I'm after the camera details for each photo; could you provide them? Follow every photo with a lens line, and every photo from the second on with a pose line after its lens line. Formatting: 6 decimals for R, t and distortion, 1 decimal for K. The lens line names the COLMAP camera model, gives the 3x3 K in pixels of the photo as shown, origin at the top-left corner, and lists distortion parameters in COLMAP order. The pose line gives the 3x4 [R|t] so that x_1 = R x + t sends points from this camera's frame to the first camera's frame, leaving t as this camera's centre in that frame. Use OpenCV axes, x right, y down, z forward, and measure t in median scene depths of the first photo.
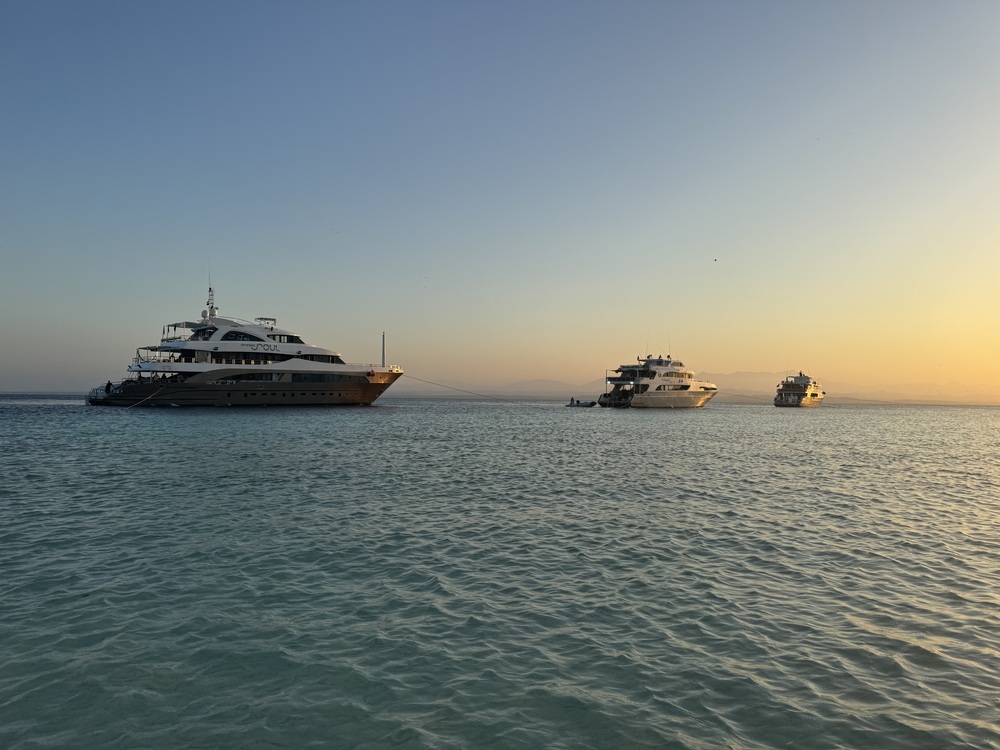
lens RADIAL K [[692.6, 0, 502.6], [0, 692.6, 380.9], [0, 0, 1]] dist [0.070138, -0.003518]
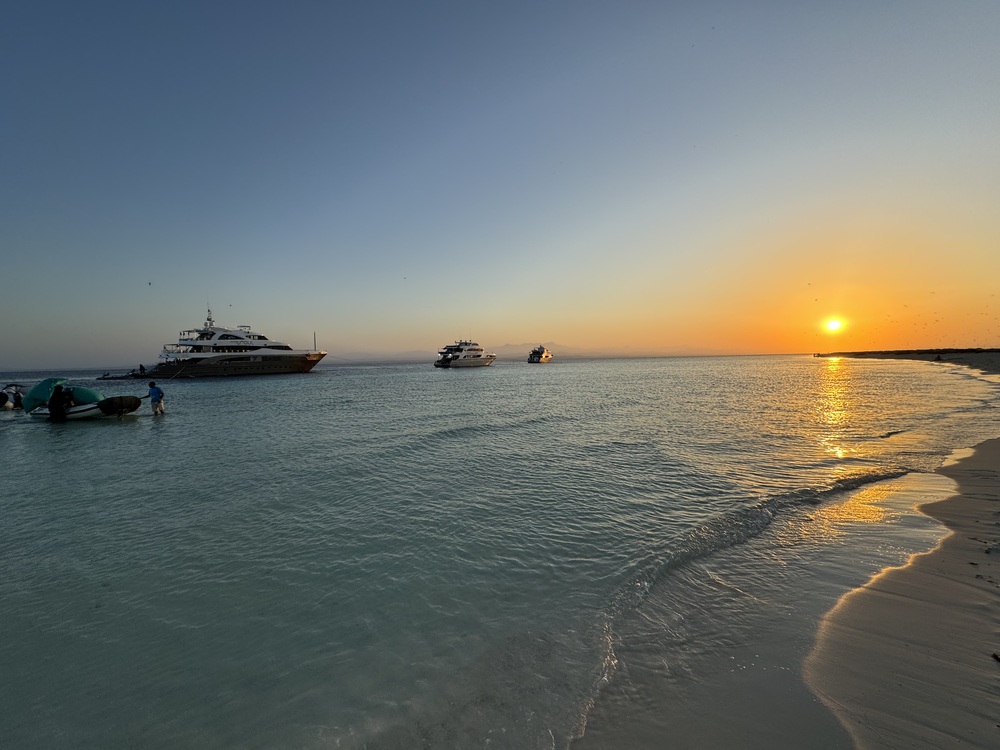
lens RADIAL K [[406.8, 0, 498.3], [0, 406.8, 367.5], [0, 0, 1]] dist [-0.004545, -0.000345]
pose [[0.967963, -0.040795, 0.247758, 0.032202], [0.030343, 0.998487, 0.045859, -0.011440], [-0.249254, -0.036872, 0.967736, -0.180847]]
